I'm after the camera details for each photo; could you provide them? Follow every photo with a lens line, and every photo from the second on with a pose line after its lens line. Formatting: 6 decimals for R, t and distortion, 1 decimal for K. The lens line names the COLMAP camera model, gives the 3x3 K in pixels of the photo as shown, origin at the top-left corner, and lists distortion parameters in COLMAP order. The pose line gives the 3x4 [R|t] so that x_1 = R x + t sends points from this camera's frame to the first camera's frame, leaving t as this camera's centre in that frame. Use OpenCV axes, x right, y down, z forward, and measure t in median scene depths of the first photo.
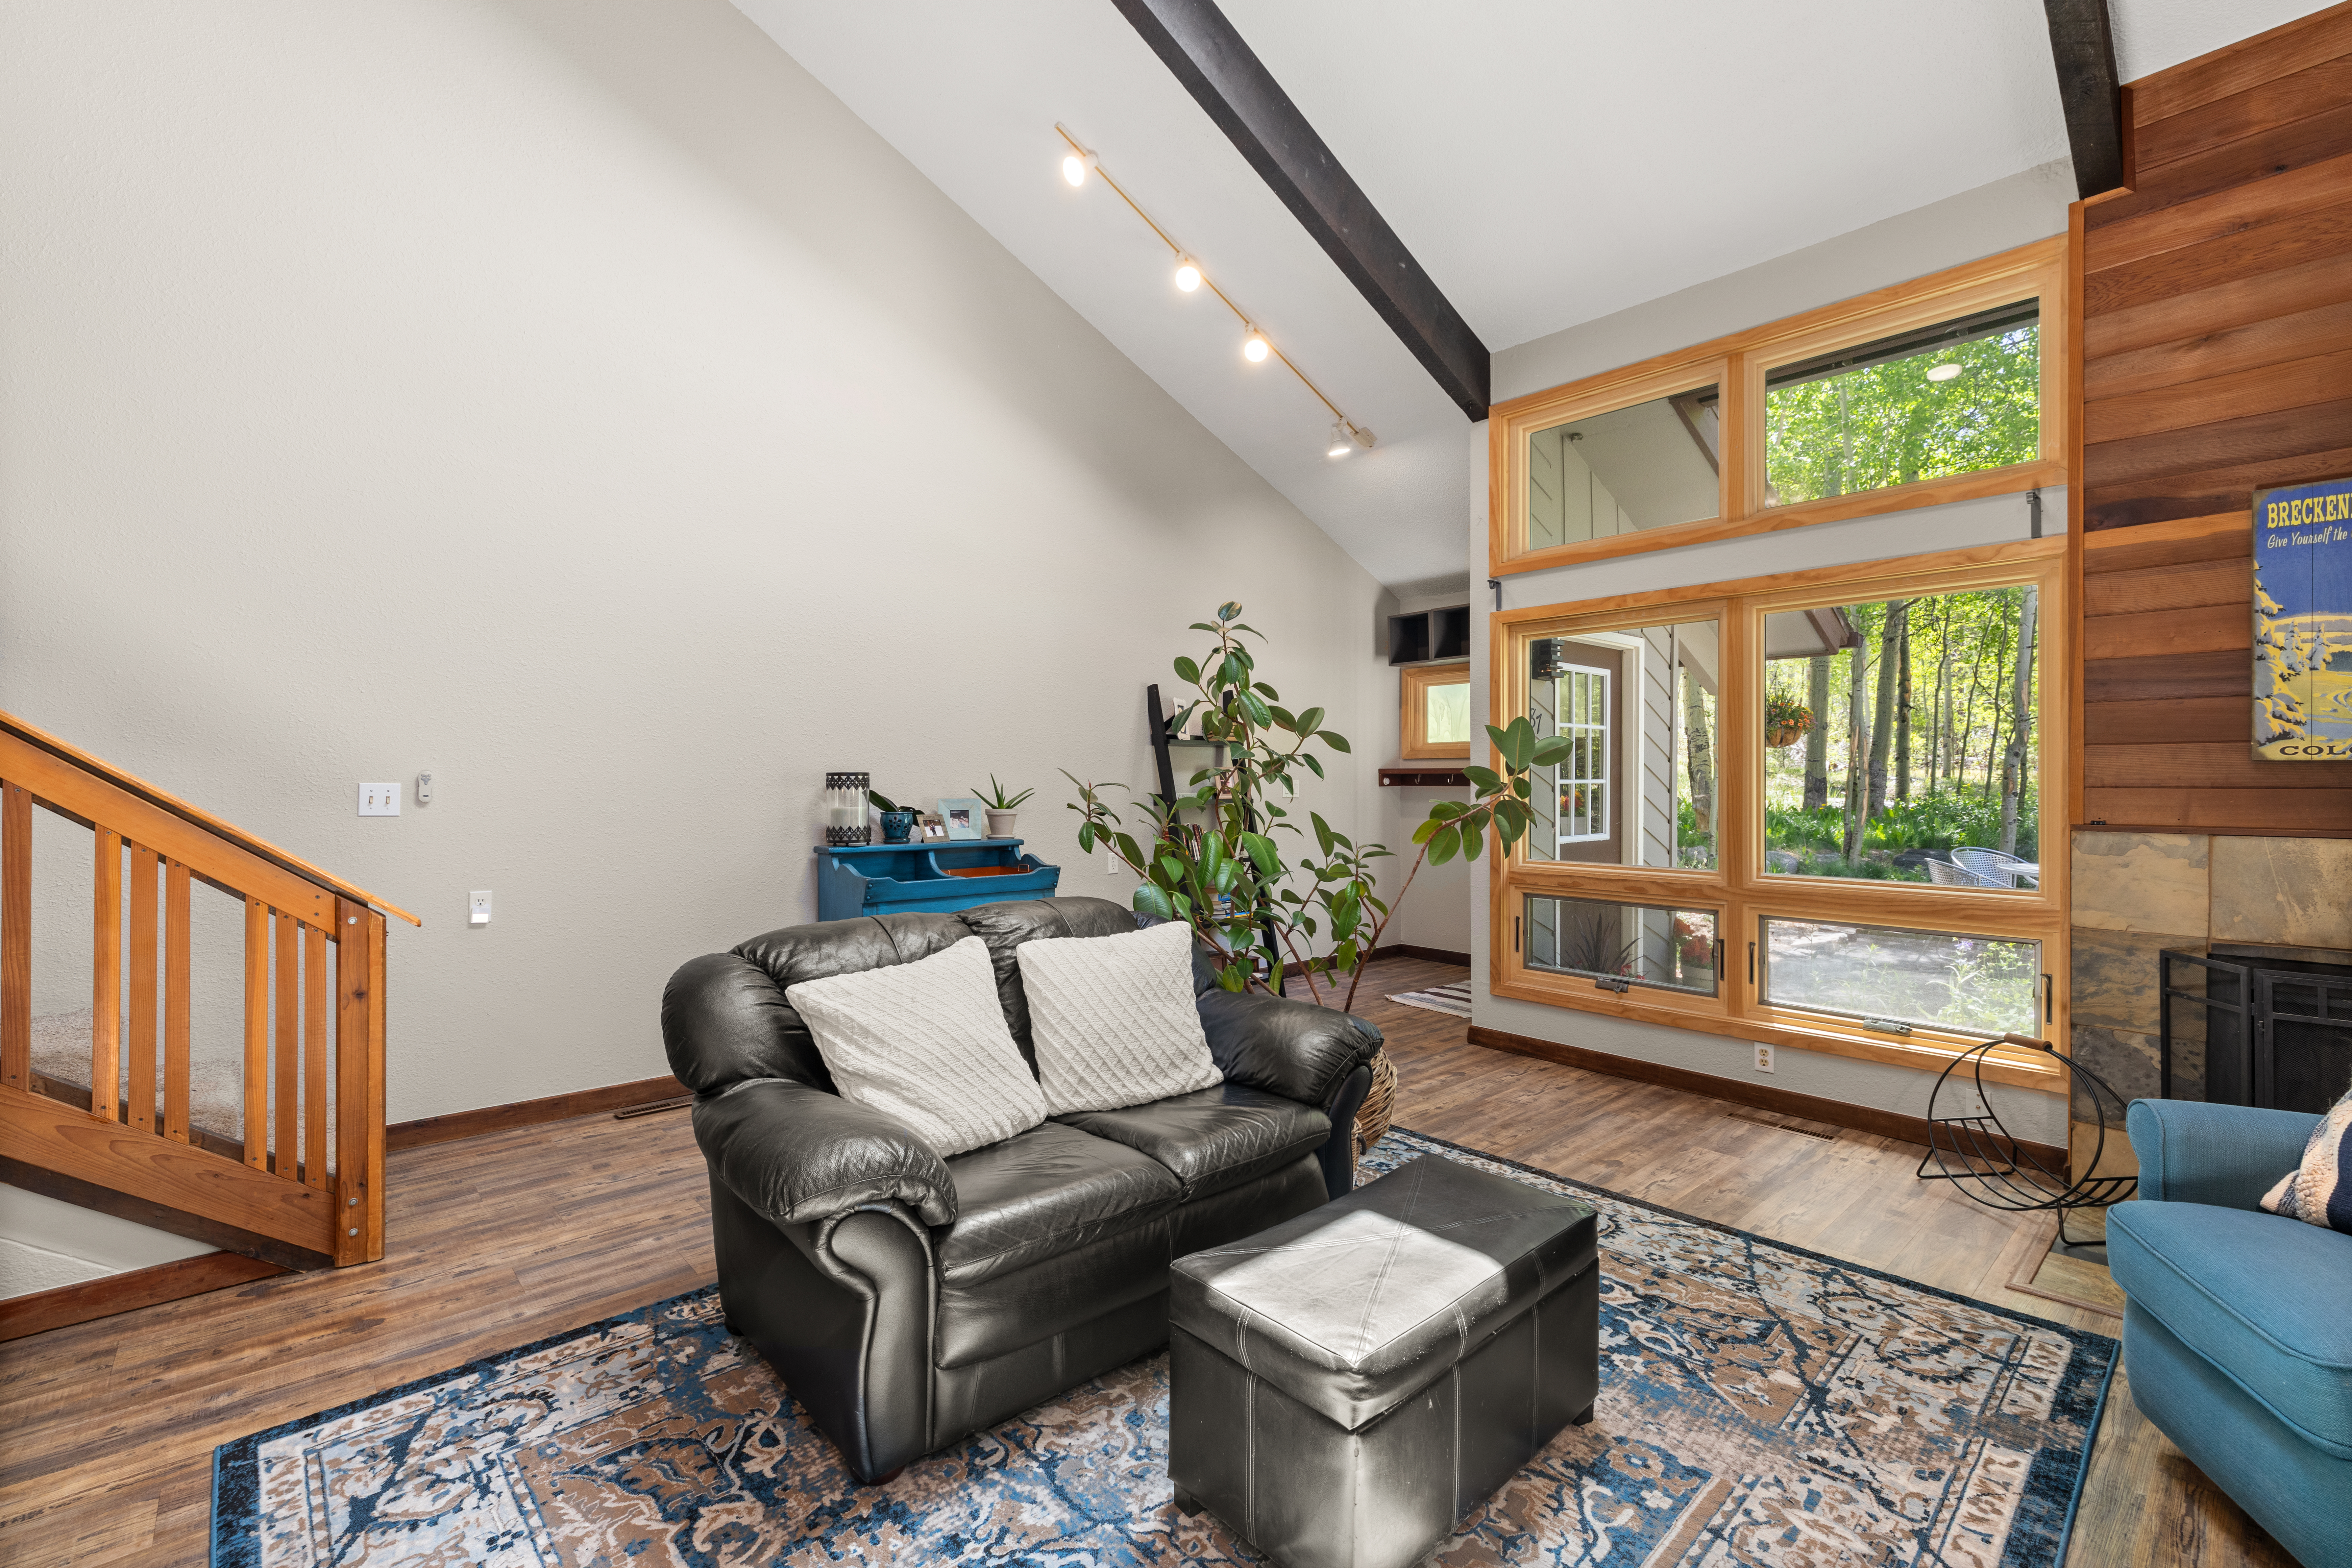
lens RADIAL K [[1021.5, 0, 1161.3], [0, 1021.5, 774.7], [0, 0, 1]] dist [-0.001631, 0.000845]
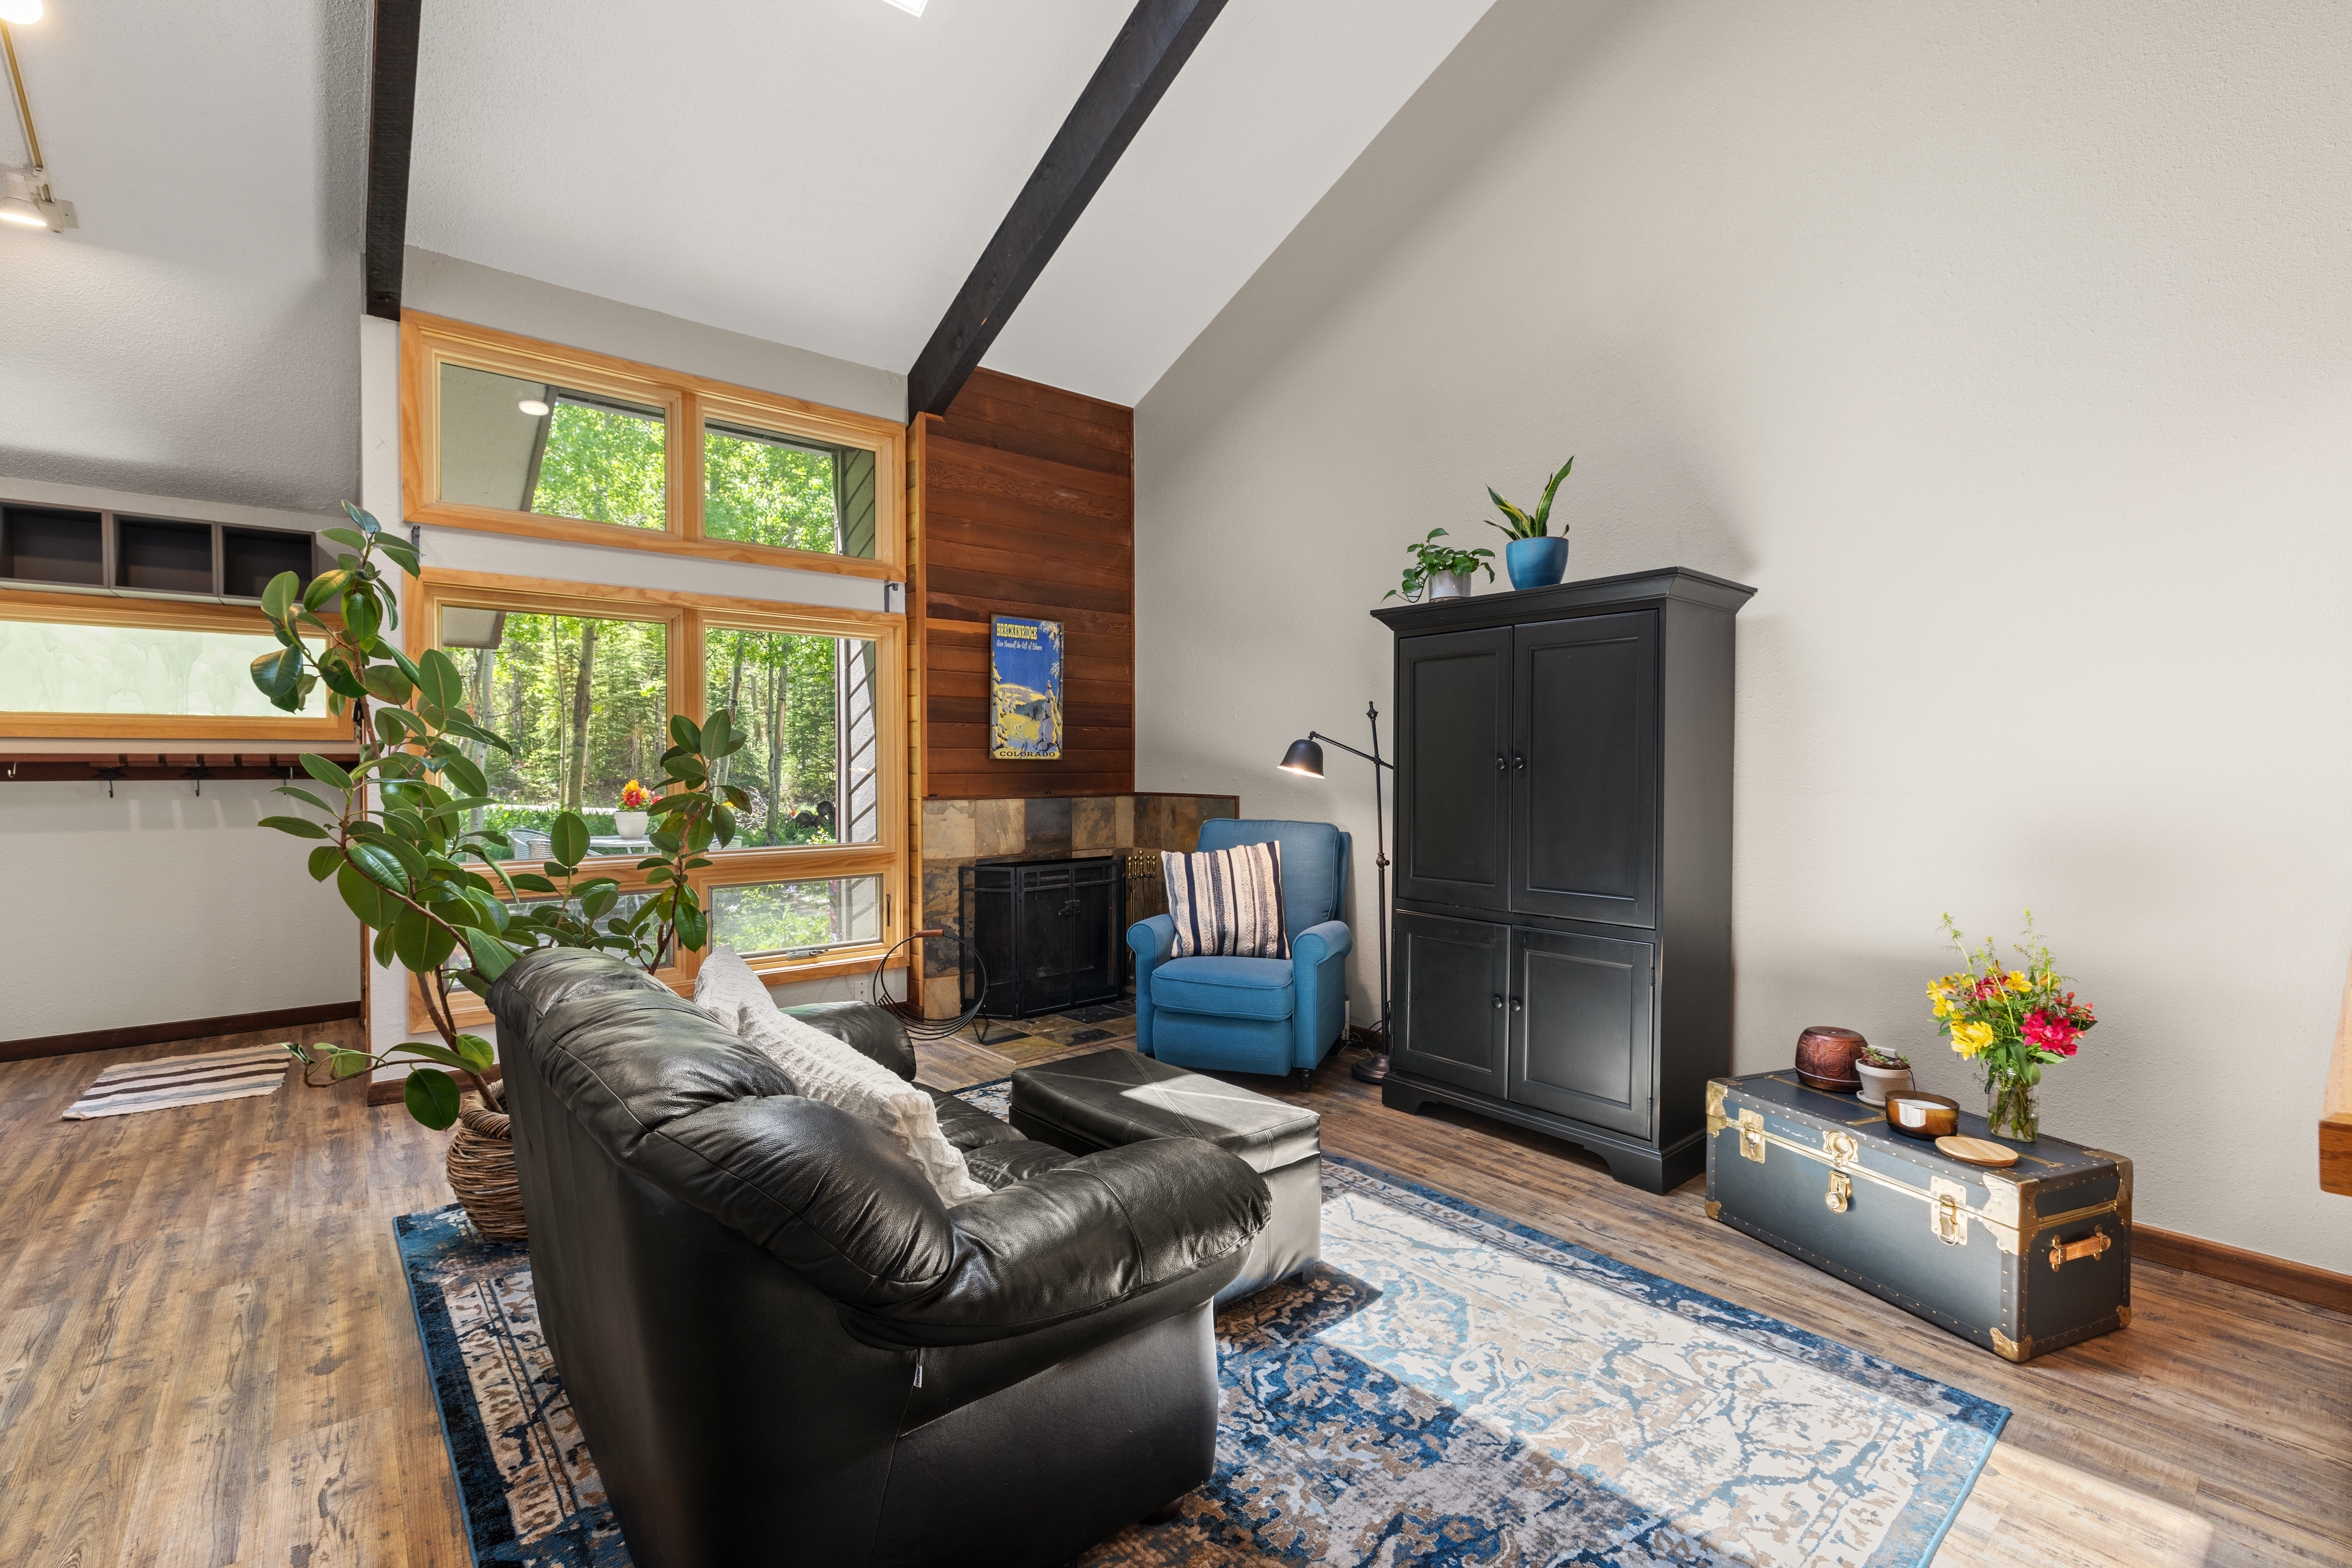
lens RADIAL K [[1021.5, 0, 1163.9], [0, 1021.5, 784.4], [0, 0, 1]] dist [-0.001631, 0.000845]
pose [[0.028120, -0.020104, 0.999402, -0.861924], [-0.004604, 0.999785, 0.020241, -0.006720], [-0.999594, -0.005171, 0.028021, 0.688437]]
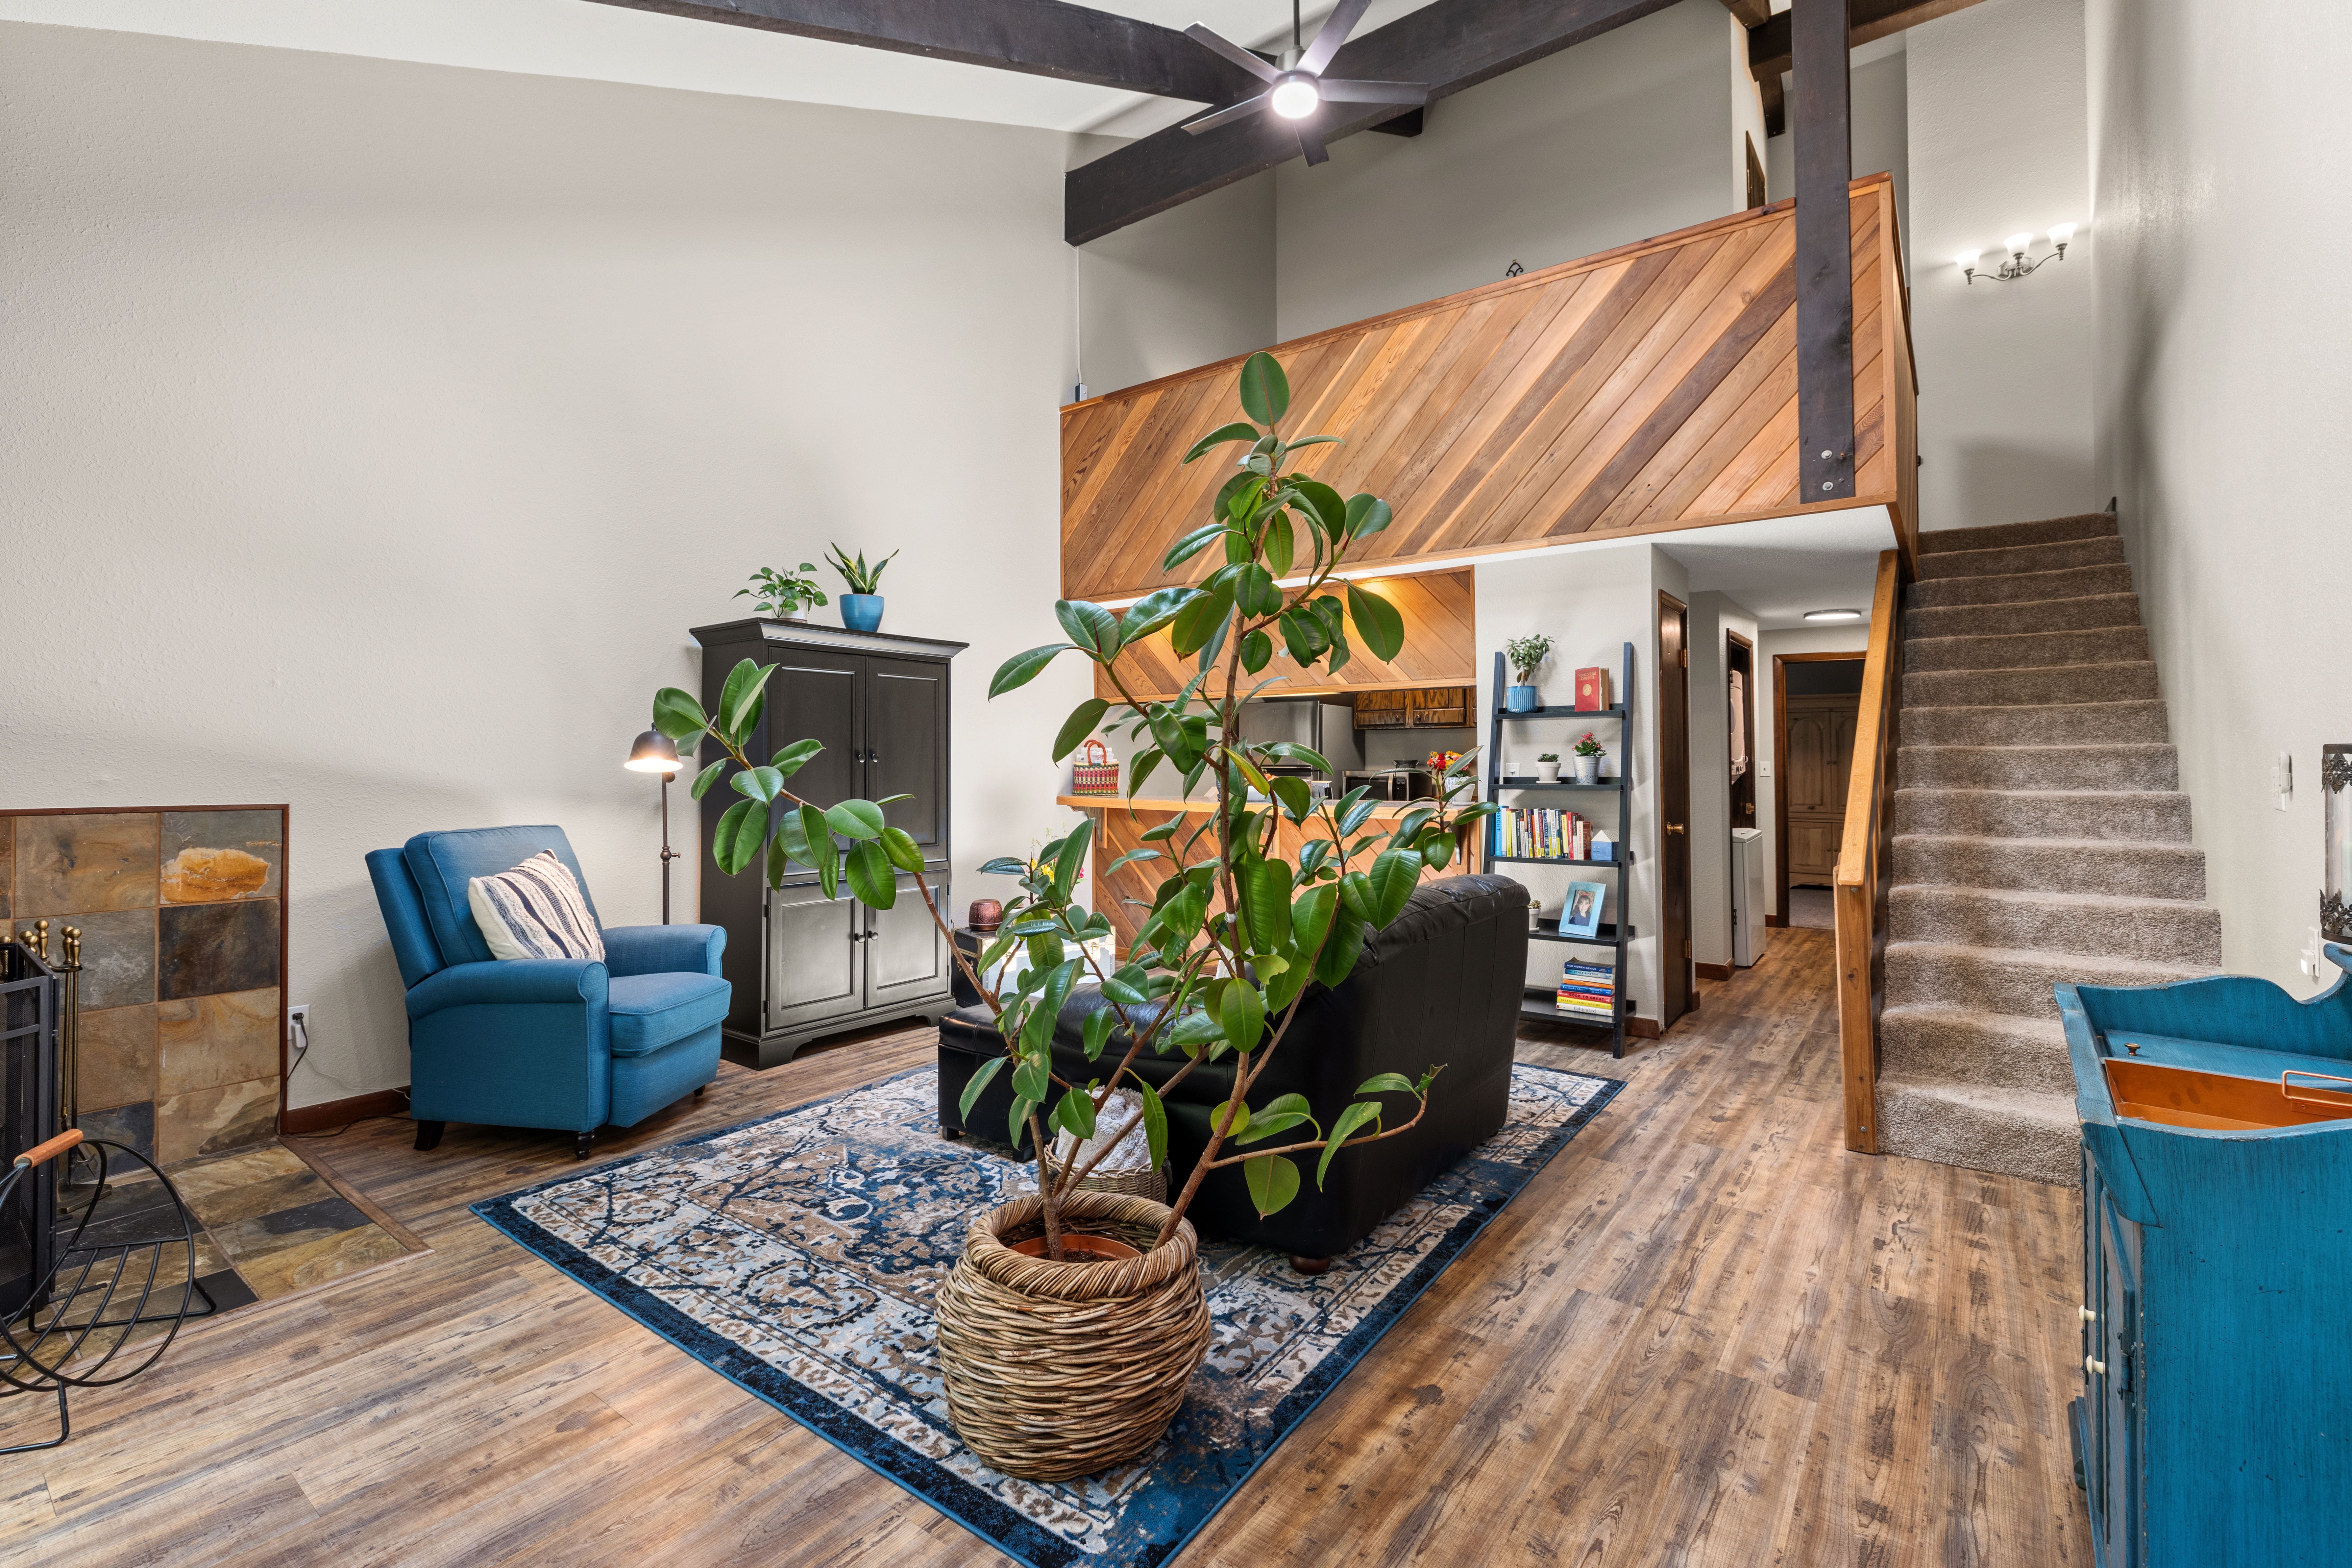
lens RADIAL K [[1021.5, 0, 1190.0], [0, 1021.5, 758.8], [0, 0, 1]] dist [-0.001631, 0.000845]
pose [[-0.978425, -0.001279, -0.206597, 0.285751], [0.000170, 0.999976, -0.006993, 0.008035], [0.206601, -0.006878, -0.978401, 2.126069]]
